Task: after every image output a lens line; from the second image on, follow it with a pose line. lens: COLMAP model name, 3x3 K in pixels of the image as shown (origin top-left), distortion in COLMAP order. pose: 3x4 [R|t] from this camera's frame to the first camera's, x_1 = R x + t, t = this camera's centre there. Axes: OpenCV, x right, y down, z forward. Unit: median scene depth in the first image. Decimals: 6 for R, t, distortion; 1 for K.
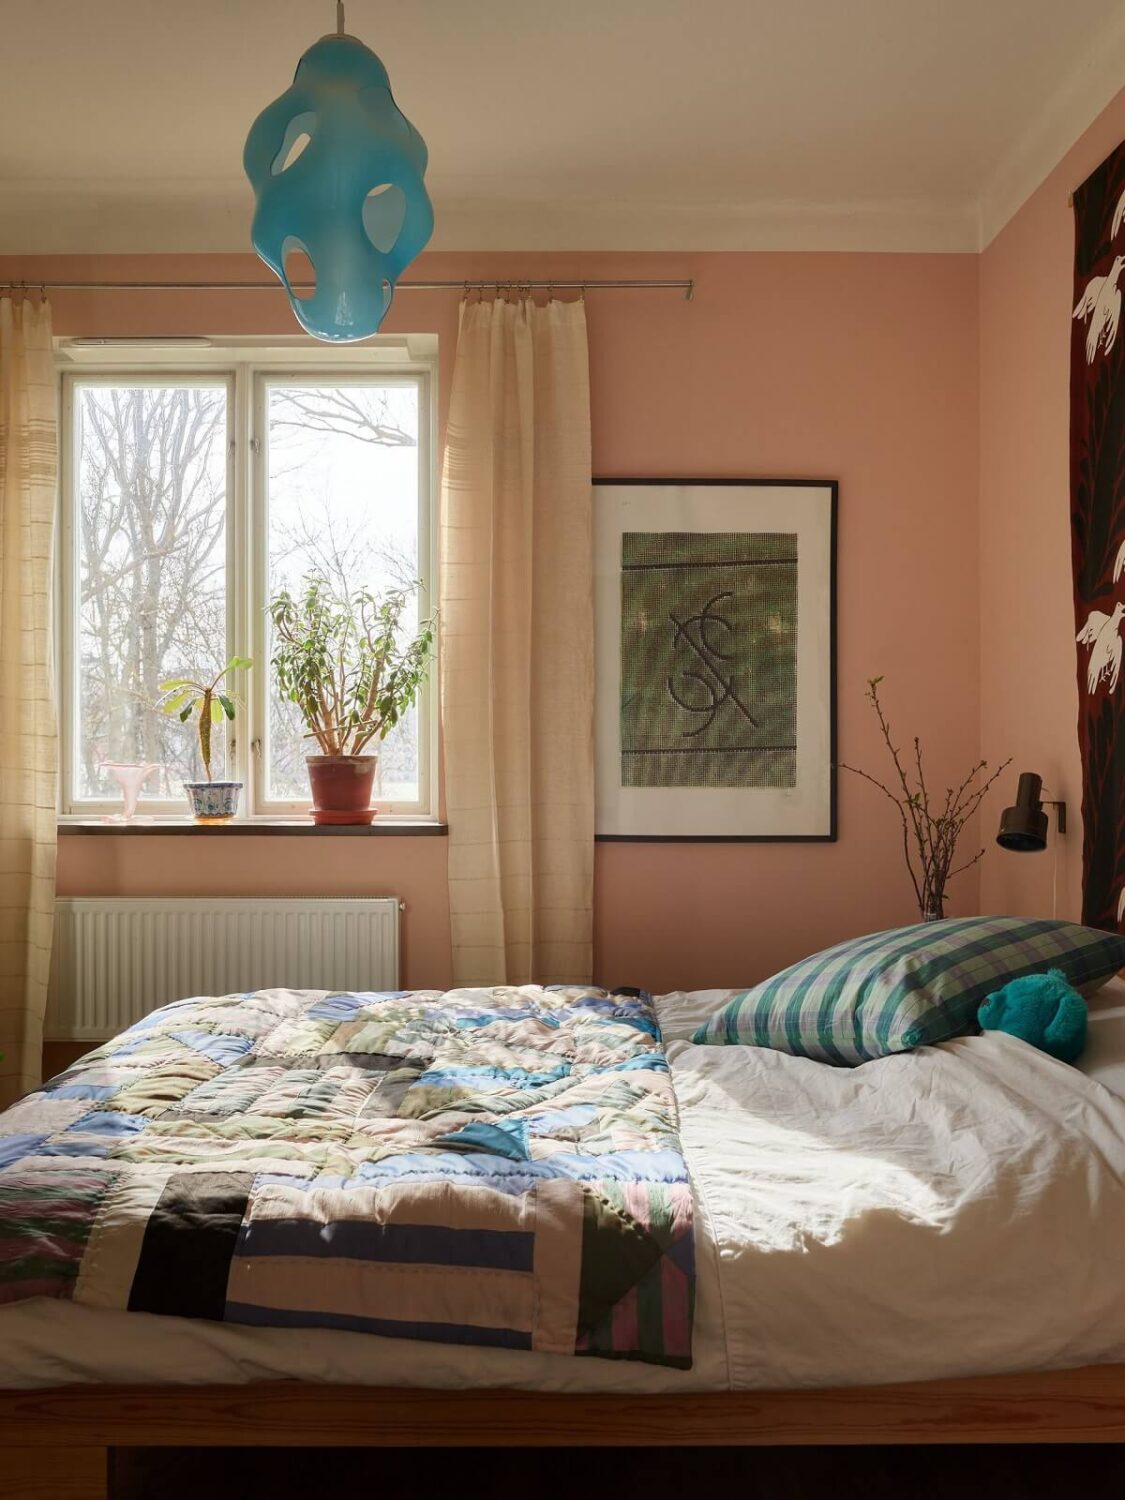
lens RADIAL K [[1288.7, 0, 562.5], [0, 1288.7, 750.0], [0, 0, 1]] dist [-0.032280, 0.011489]
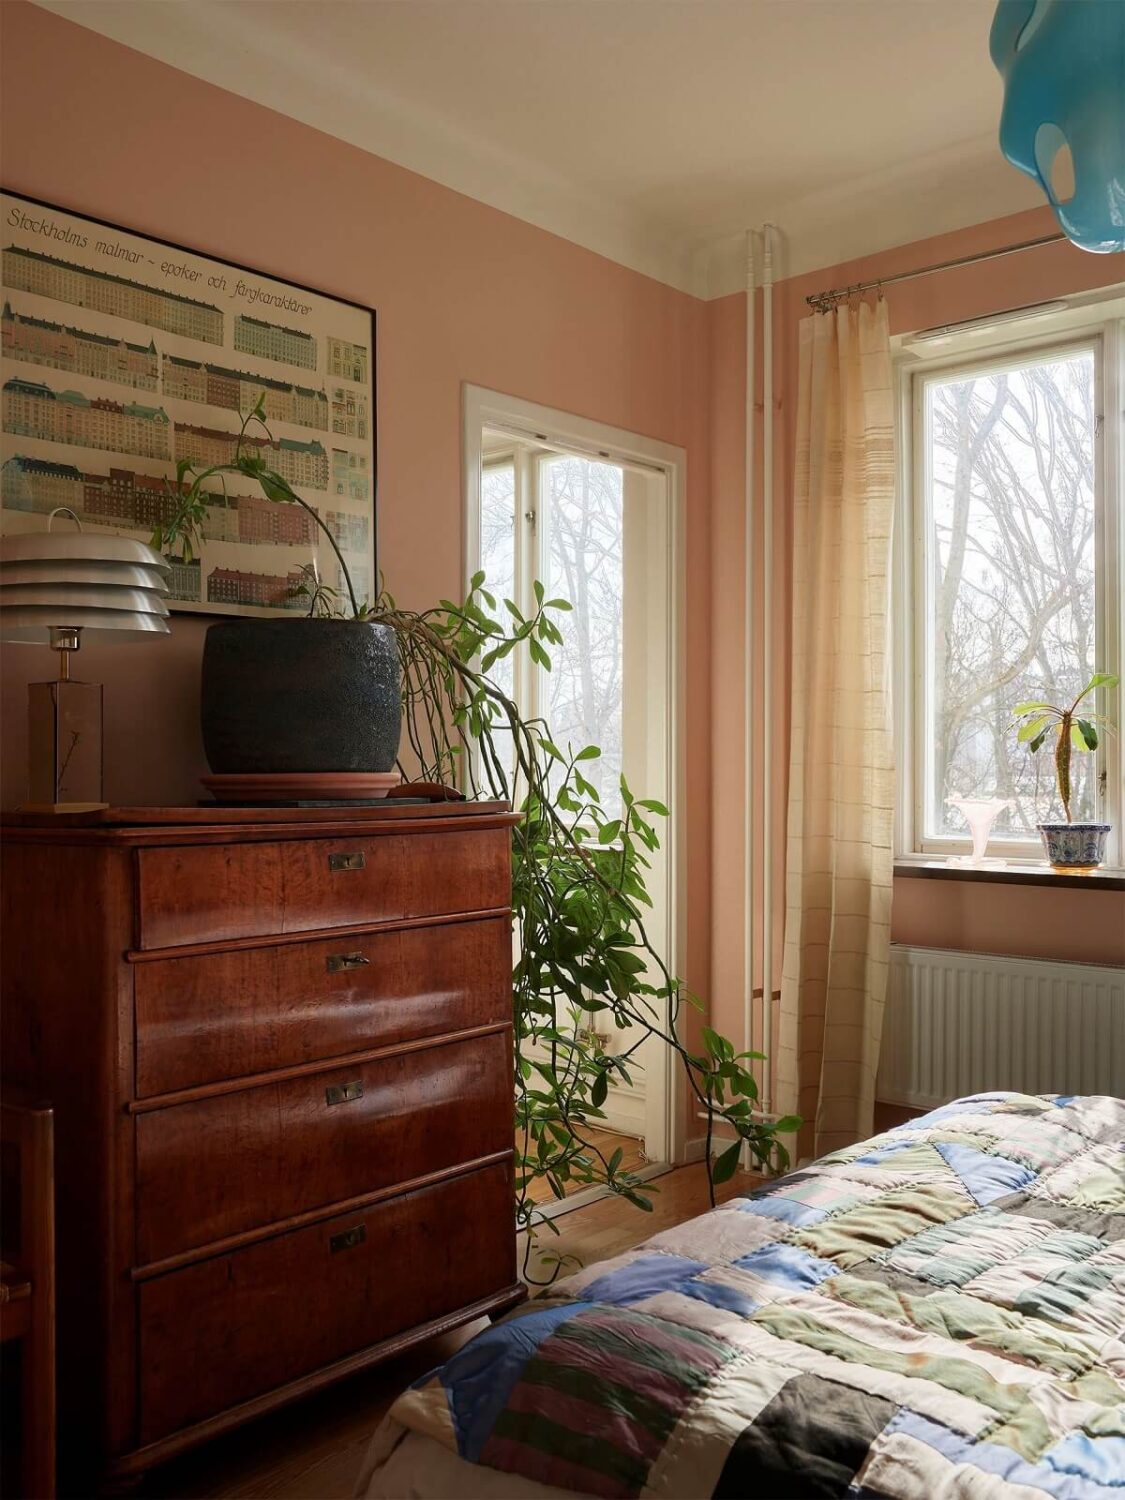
lens RADIAL K [[1288.7, 0, 562.5], [0, 1288.7, 750.0], [0, 0, 1]] dist [-0.032280, 0.011489]
pose [[0.735914, -0.007060, -0.677038, 0.084565], [0.000558, 0.999952, -0.009820, -0.025011], [0.677075, 0.006849, 0.735883, 0.263341]]
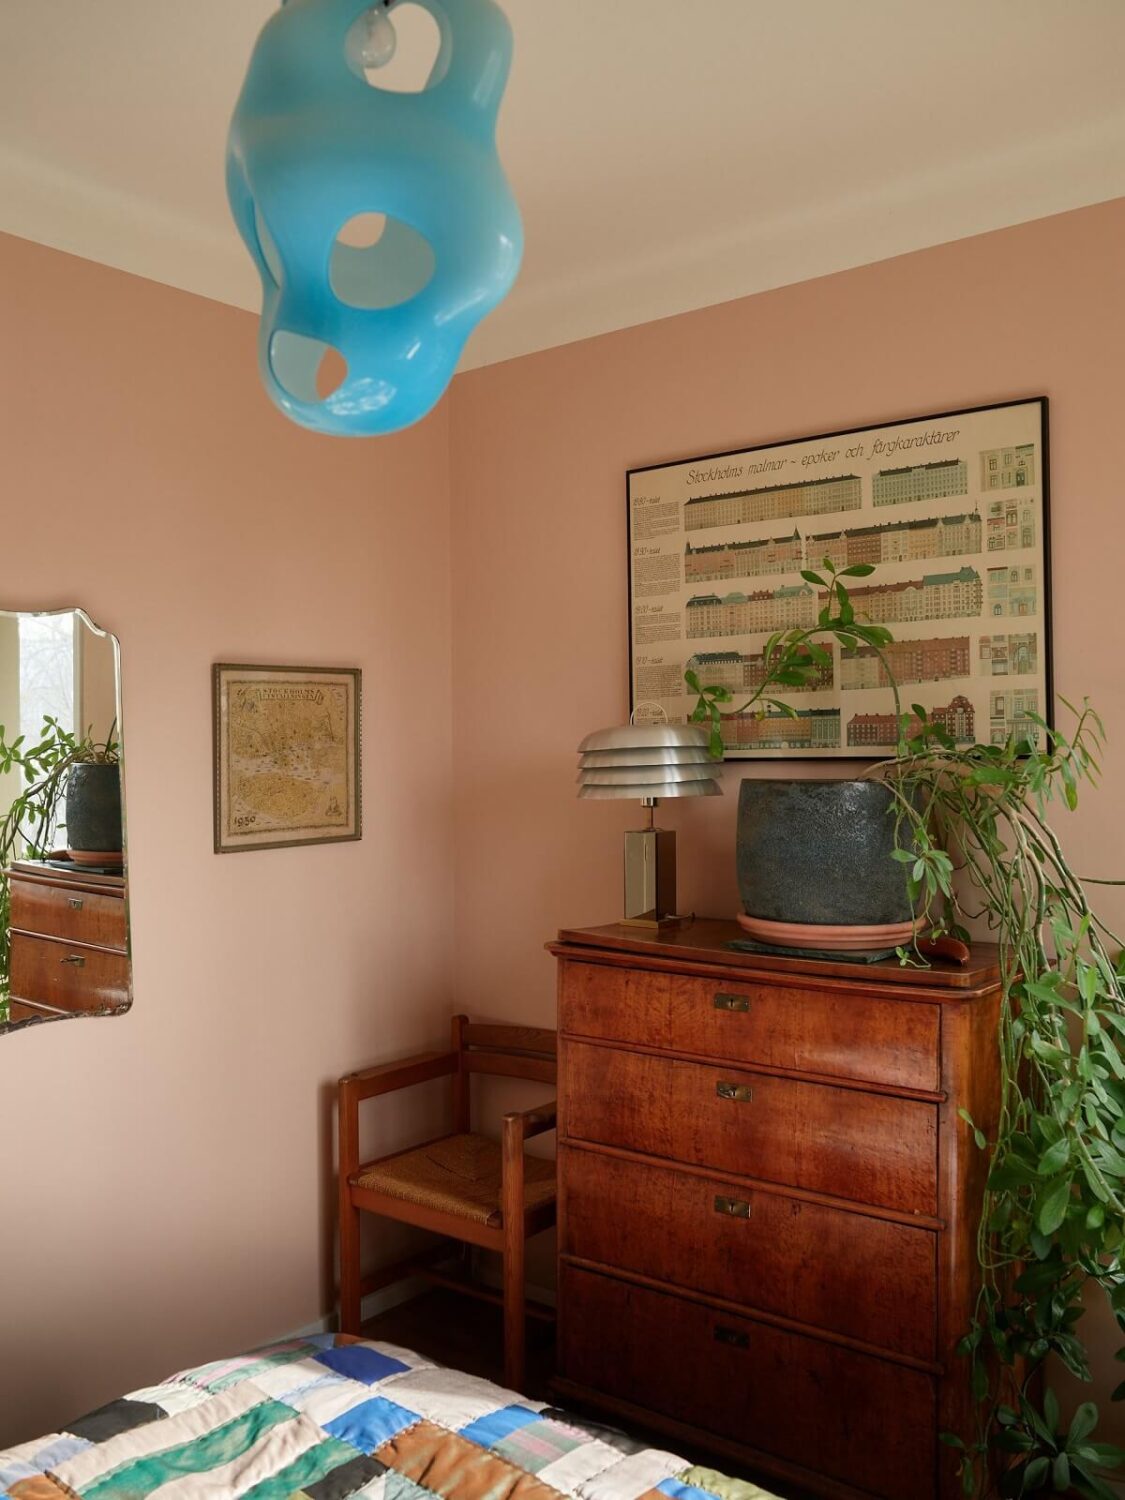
lens RADIAL K [[1288.7, 0, 562.5], [0, 1288.7, 750.0], [0, 0, 1]] dist [-0.032280, 0.011489]
pose [[-0.635646, 0.009007, -0.771928, 0.164413], [0.007525, 0.999957, 0.005470, -0.103617], [0.771944, -0.002332, -0.635686, 0.904820]]
